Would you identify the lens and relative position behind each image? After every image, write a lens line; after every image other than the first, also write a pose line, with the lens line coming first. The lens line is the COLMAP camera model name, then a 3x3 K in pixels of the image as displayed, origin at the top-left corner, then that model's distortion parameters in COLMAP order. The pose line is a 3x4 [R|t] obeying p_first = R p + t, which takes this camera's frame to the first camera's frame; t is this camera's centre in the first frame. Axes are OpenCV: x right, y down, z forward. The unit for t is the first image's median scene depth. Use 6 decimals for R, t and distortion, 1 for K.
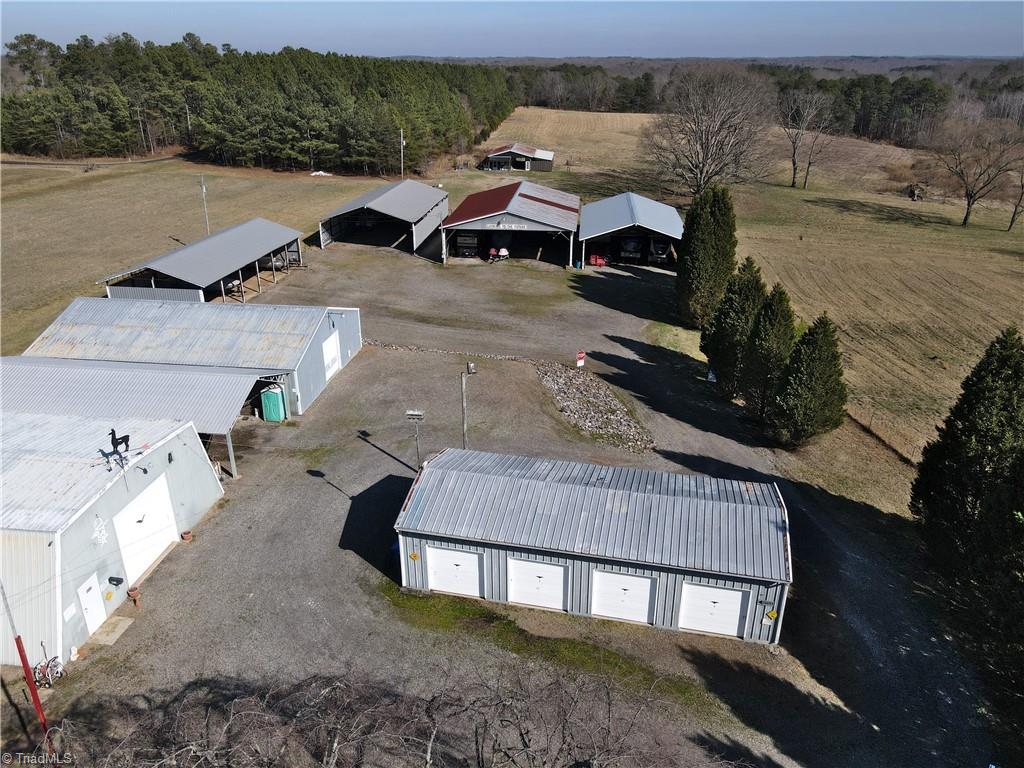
lens RADIAL K [[750.7, 0, 512.0], [0, 750.7, 384.0], [0, 0, 1]] dist [0.006865, 0.016475]
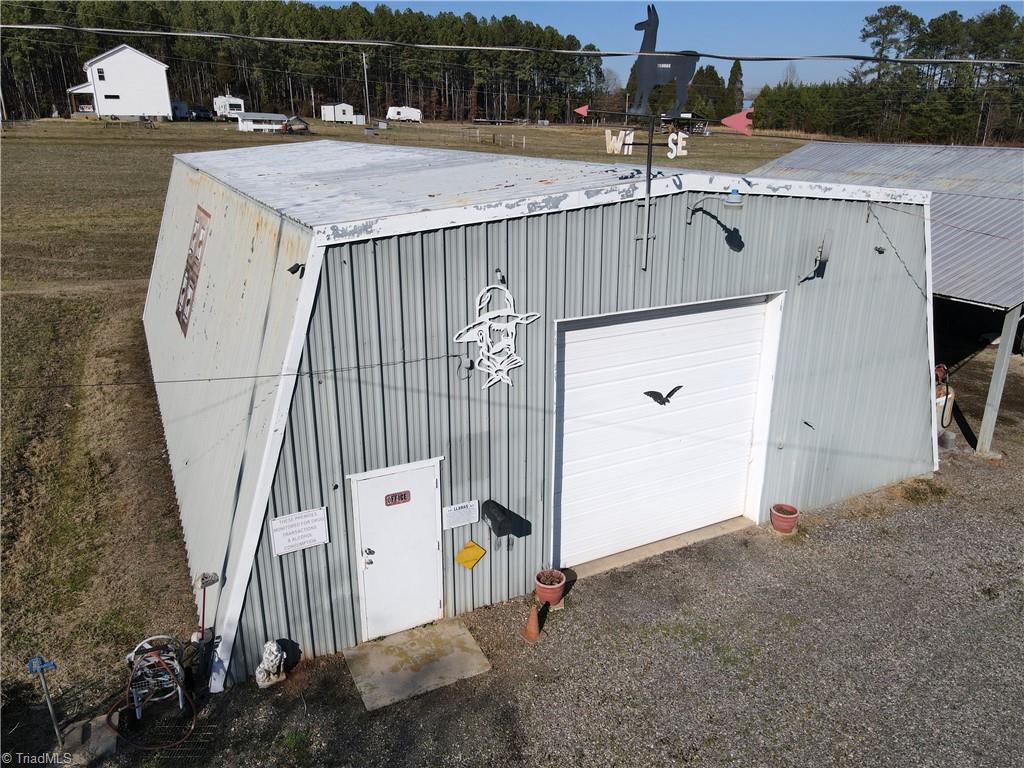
lens RADIAL K [[750.7, 0, 512.0], [0, 750.7, 384.0], [0, 0, 1]] dist [0.006865, 0.016475]
pose [[0.569009, 0.272484, -0.775875, -0.101684], [-0.325861, 0.940981, 0.091490, 0.060496], [0.755013, 0.200768, 0.624218, 0.270859]]
